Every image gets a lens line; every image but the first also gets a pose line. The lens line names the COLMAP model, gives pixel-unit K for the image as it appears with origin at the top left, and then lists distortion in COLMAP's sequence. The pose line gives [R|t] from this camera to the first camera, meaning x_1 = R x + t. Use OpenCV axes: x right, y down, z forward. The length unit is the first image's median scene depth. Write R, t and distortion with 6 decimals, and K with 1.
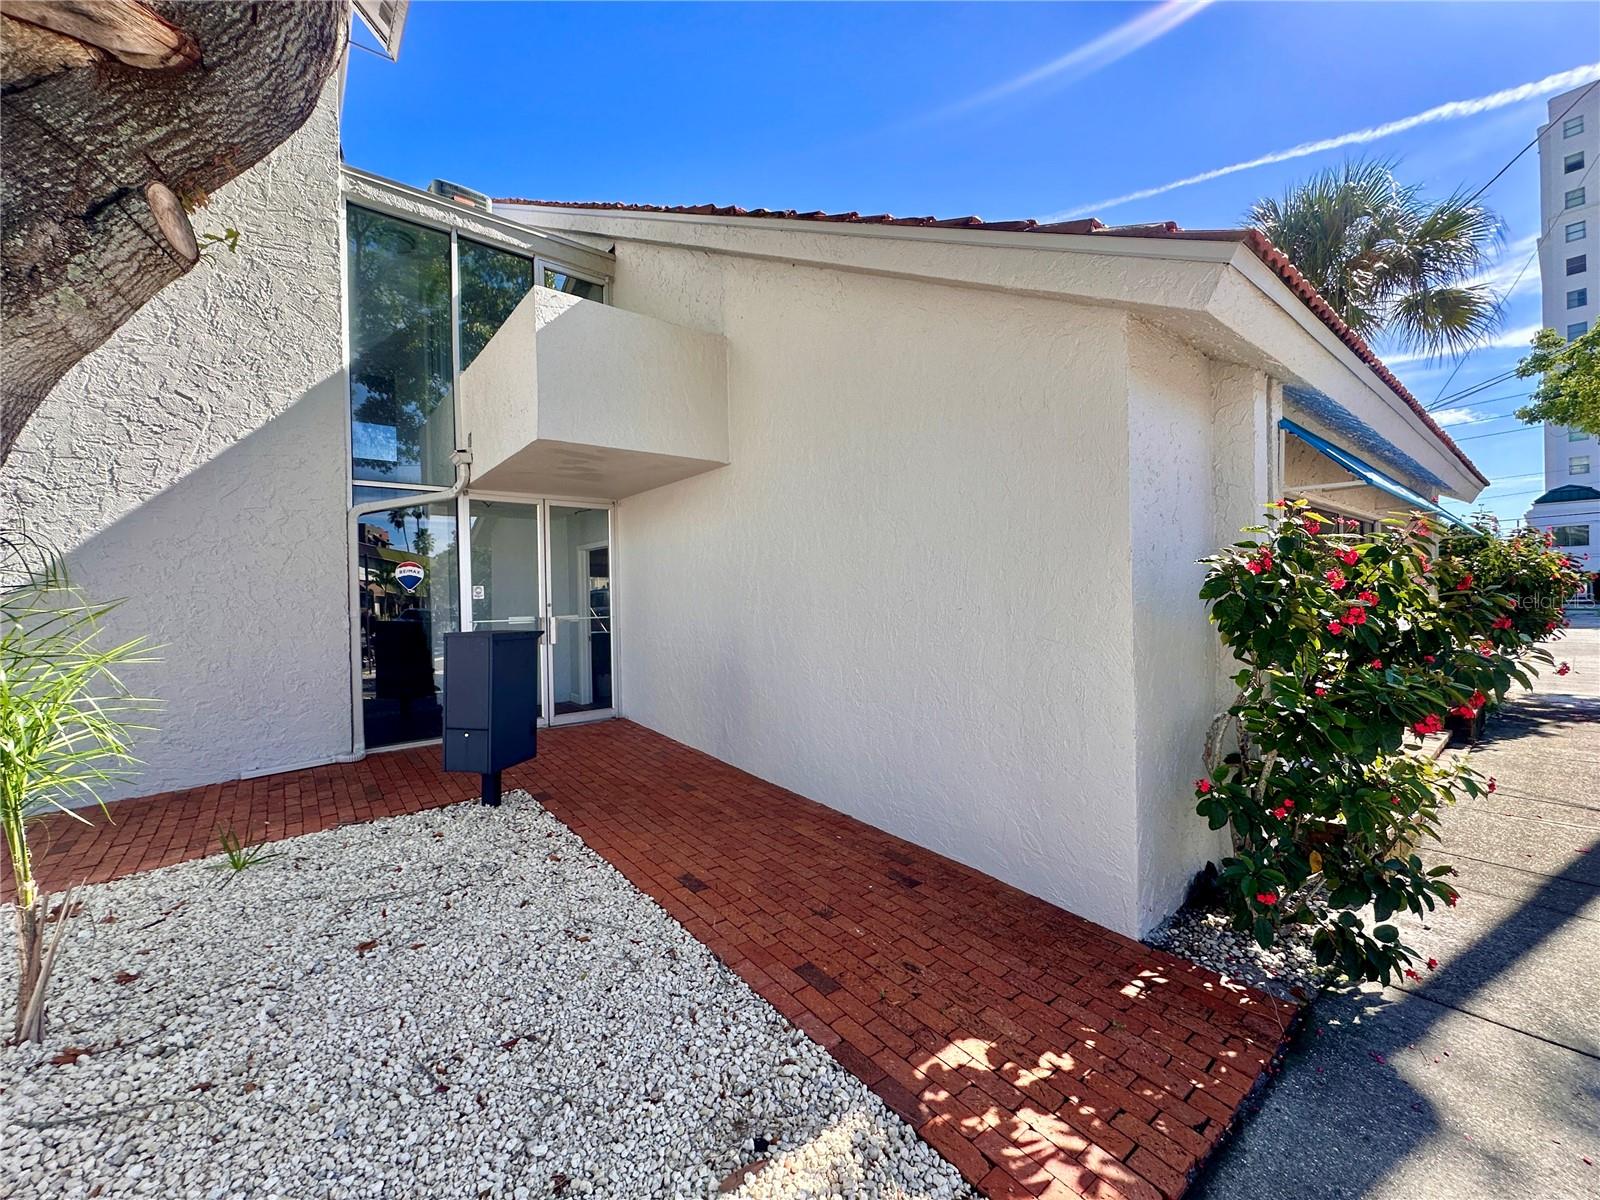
lens RADIAL K [[637.9, 0, 800.0], [0, 637.9, 600.0], [0, 0, 1]] dist [-0.003142, -0.000034]
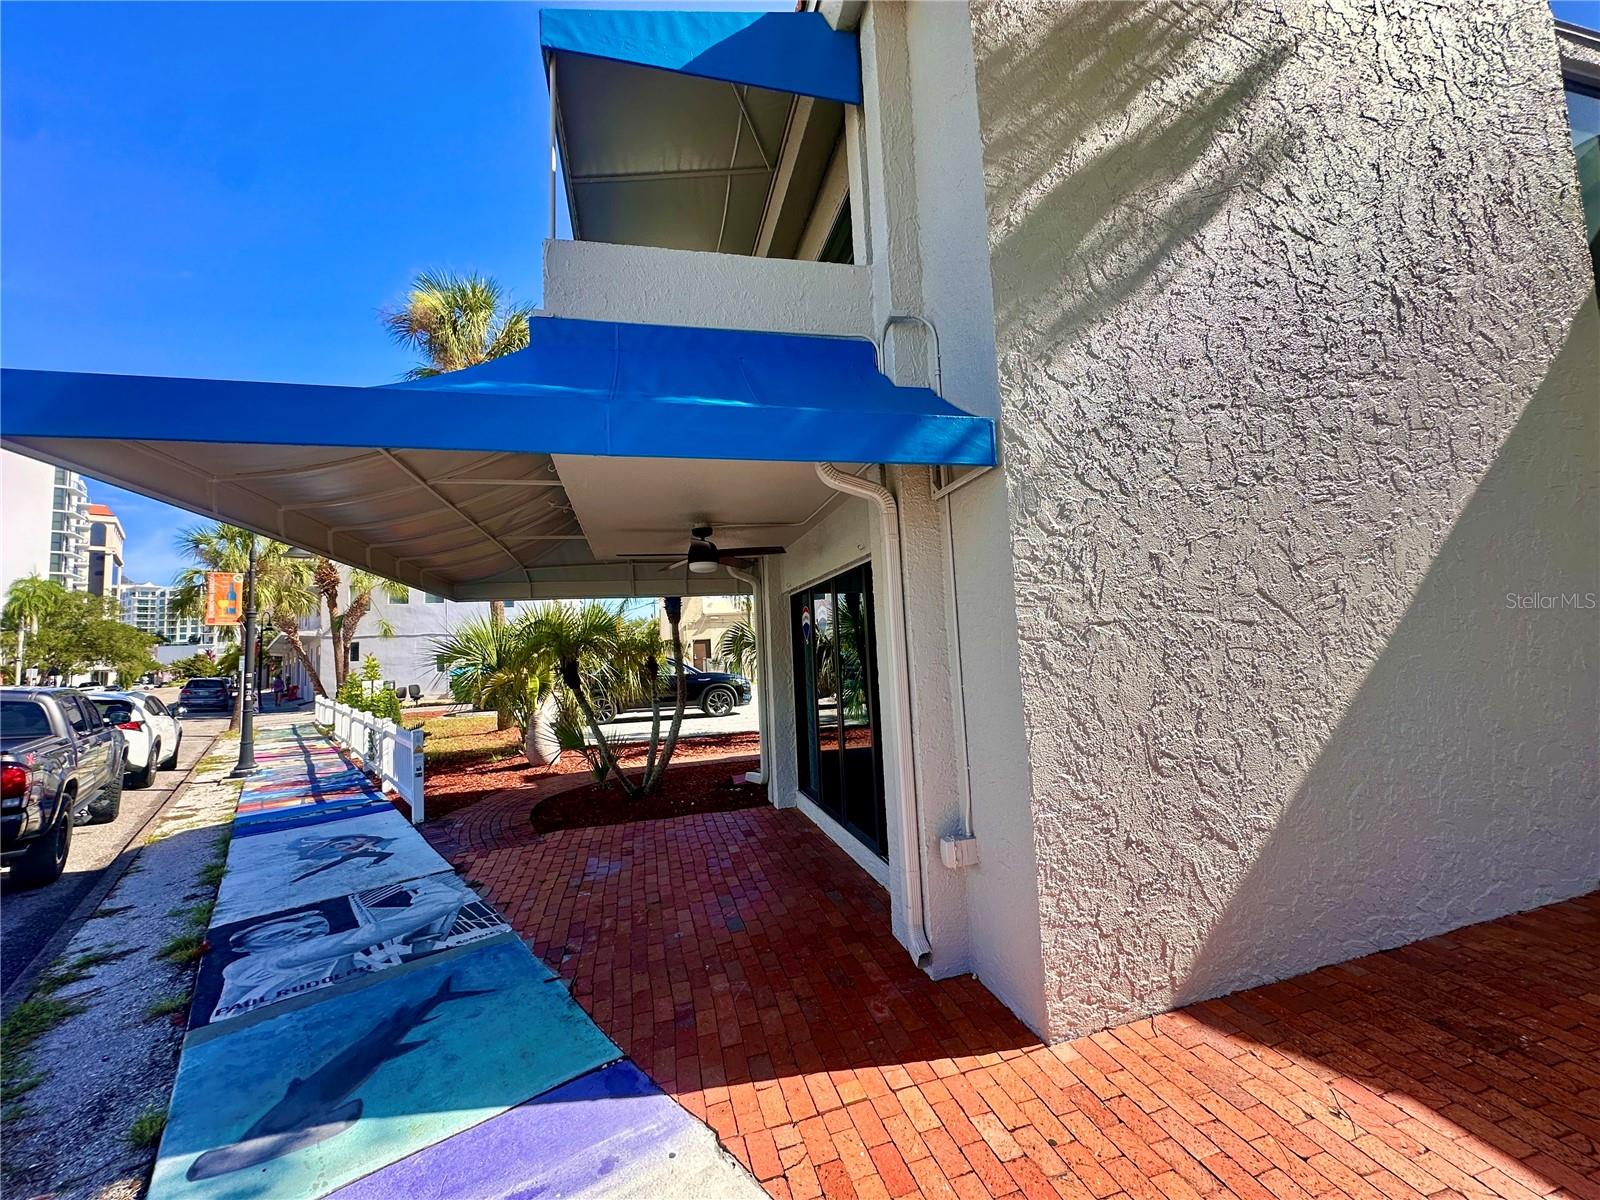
lens RADIAL K [[637.9, 0, 800.0], [0, 637.9, 600.0], [0, 0, 1]] dist [-0.003142, -0.000034]
pose [[0.905480, -0.057314, -0.420500, -1.985356], [0.025769, 0.996436, -0.080323, 0.020354], [0.423605, 0.061895, 0.903730, 0.048213]]
